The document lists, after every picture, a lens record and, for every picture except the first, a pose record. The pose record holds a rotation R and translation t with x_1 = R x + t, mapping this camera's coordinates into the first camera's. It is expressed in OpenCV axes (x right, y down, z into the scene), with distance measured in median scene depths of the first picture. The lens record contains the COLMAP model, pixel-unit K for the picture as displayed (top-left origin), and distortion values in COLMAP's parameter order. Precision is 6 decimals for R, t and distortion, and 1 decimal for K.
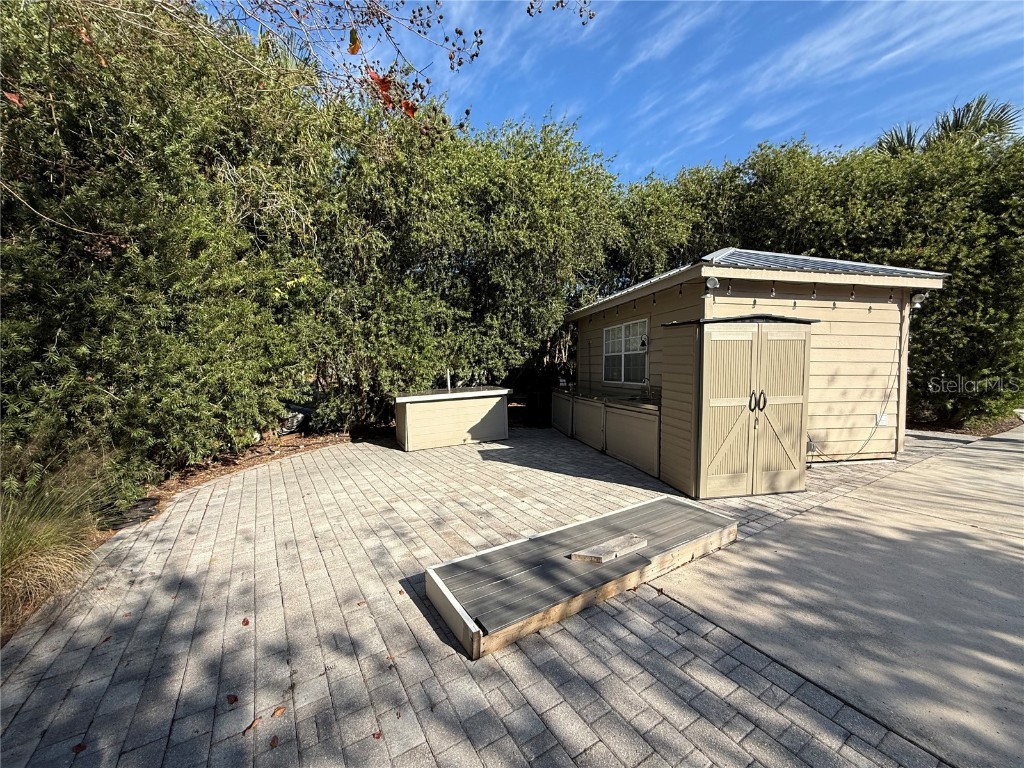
lens RADIAL K [[404.7, 0, 513.9], [0, 404.7, 374.6], [0, 0, 1]] dist [-0.003558, -0.000226]
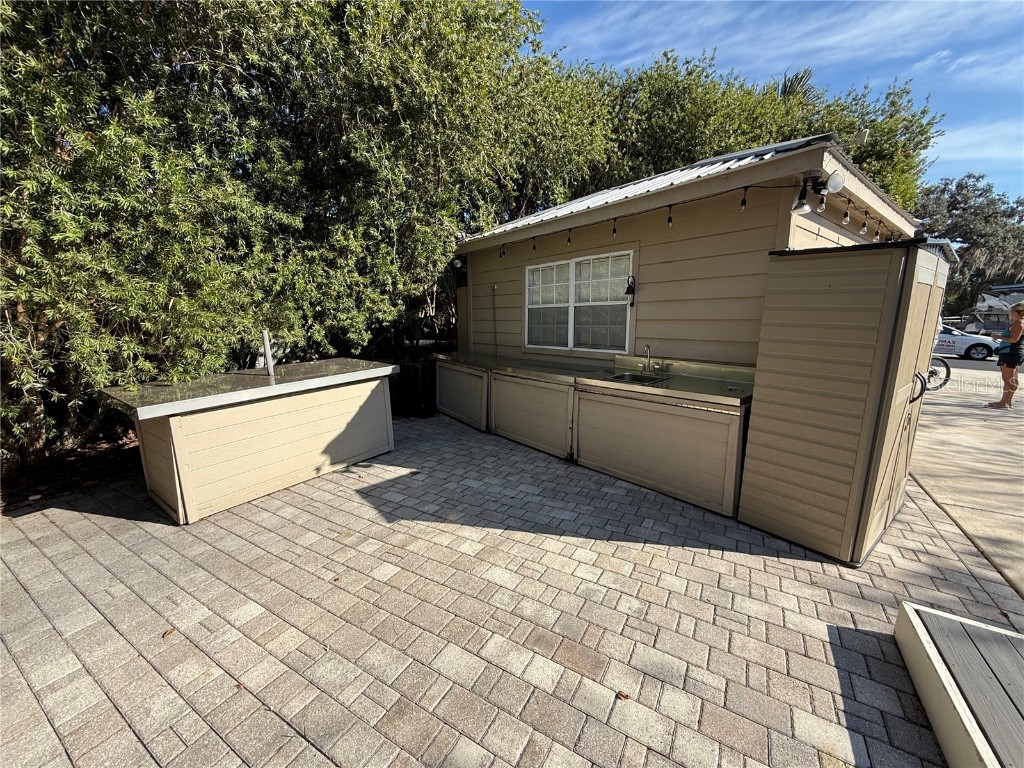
lens RADIAL K [[404.7, 0, 510.3], [0, 404.7, 379.9], [0, 0, 1]] dist [-0.003558, -0.000226]
pose [[0.886233, -0.066861, 0.458390, -0.128291], [0.006413, 0.991205, 0.132180, -0.017753], [-0.463196, -0.114203, 0.878867, 0.427698]]
